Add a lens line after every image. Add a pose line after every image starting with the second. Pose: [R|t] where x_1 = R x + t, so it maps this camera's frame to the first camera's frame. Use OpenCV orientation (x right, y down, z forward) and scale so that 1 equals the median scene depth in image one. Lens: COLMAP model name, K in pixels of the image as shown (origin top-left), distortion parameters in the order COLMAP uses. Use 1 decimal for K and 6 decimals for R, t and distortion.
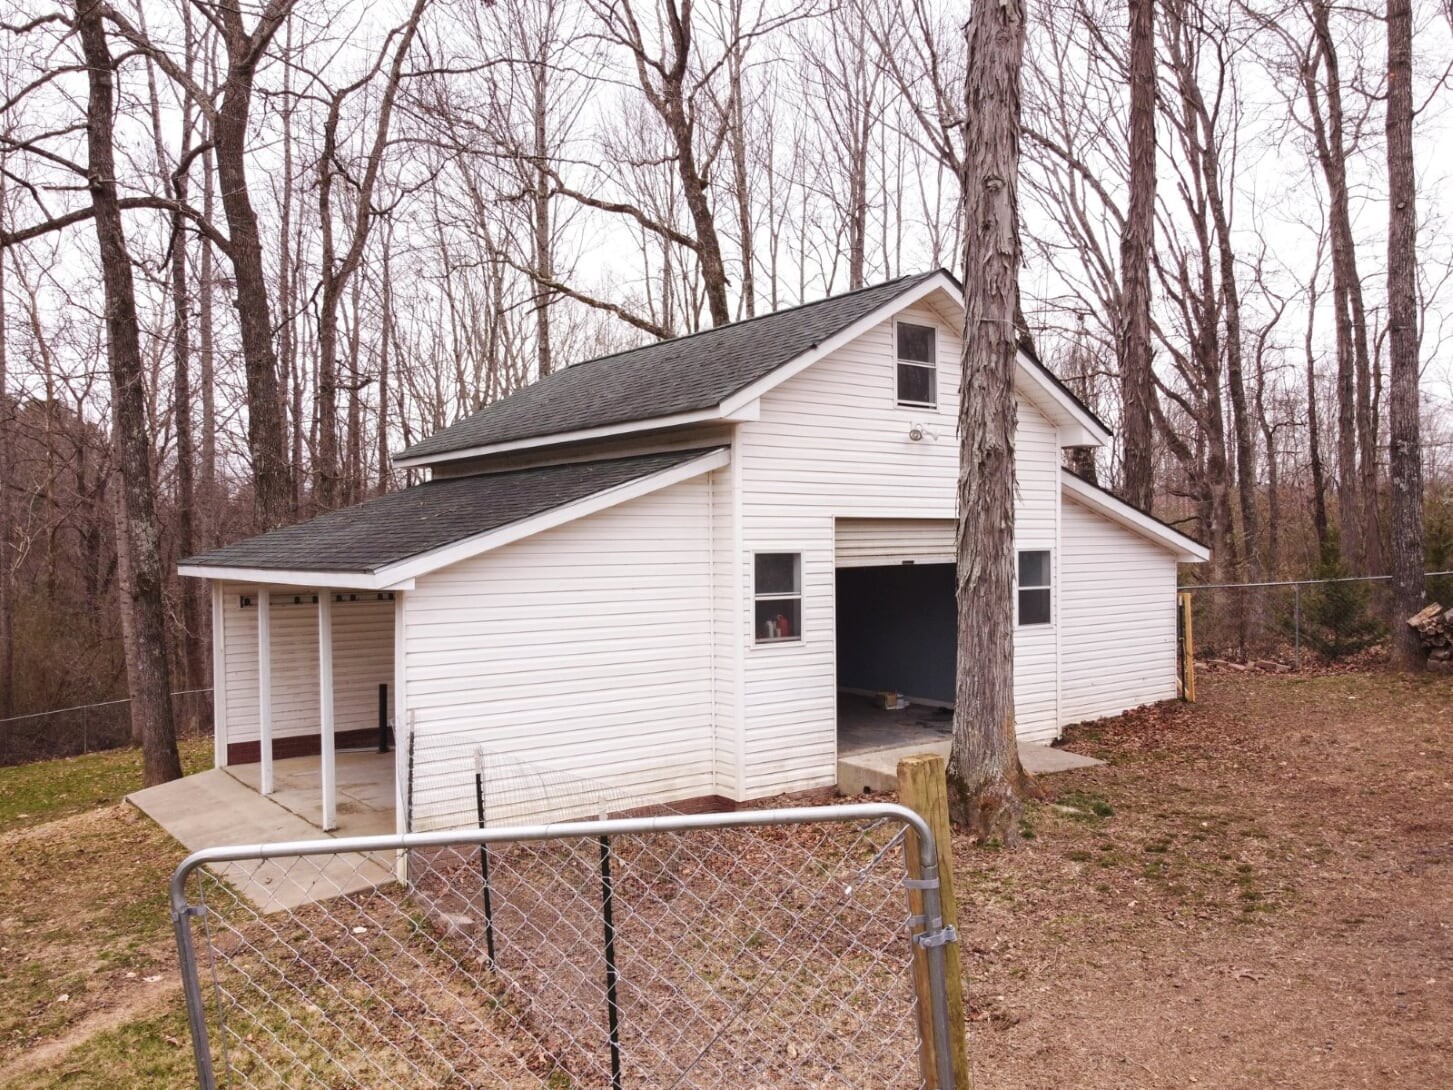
lens RADIAL K [[1128.4, 0, 726.5], [0, 1128.4, 545.0], [0, 0, 1]] dist [0.077831, 0.001192]
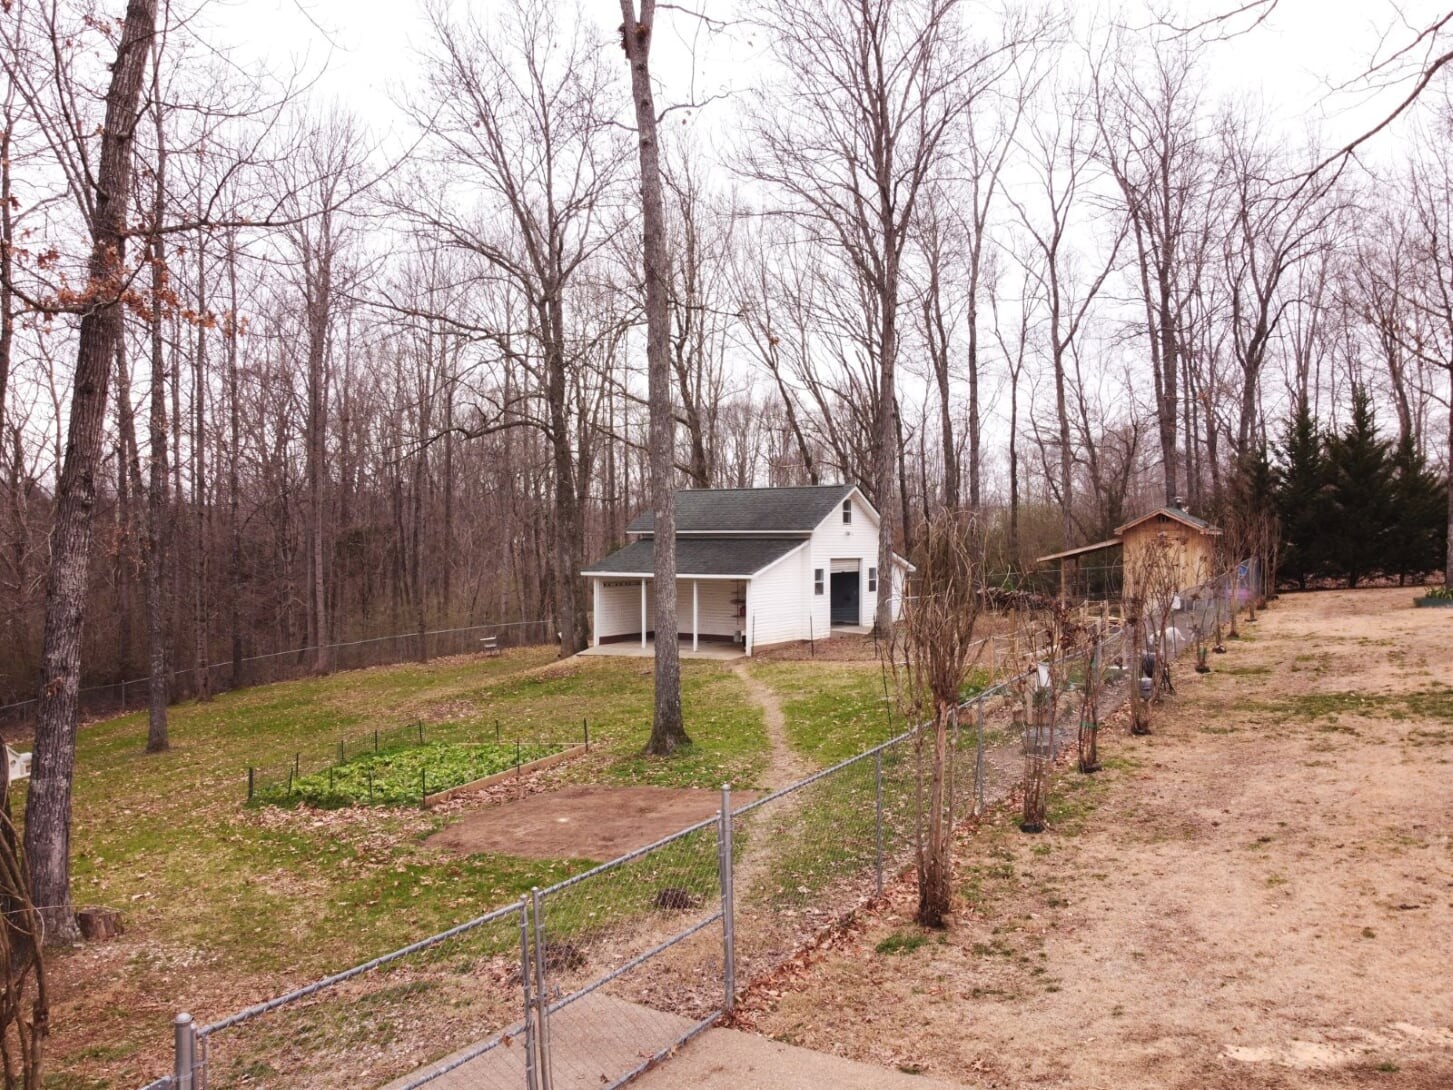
lens RADIAL K [[1128.4, 0, 726.5], [0, 1128.4, 545.0], [0, 0, 1]] dist [0.077831, 0.001192]
pose [[0.948763, 0.009766, 0.315838, -1.246024], [-0.009726, 0.999951, -0.001703, -0.055196], [-0.315839, -0.001456, 0.948812, -2.081980]]
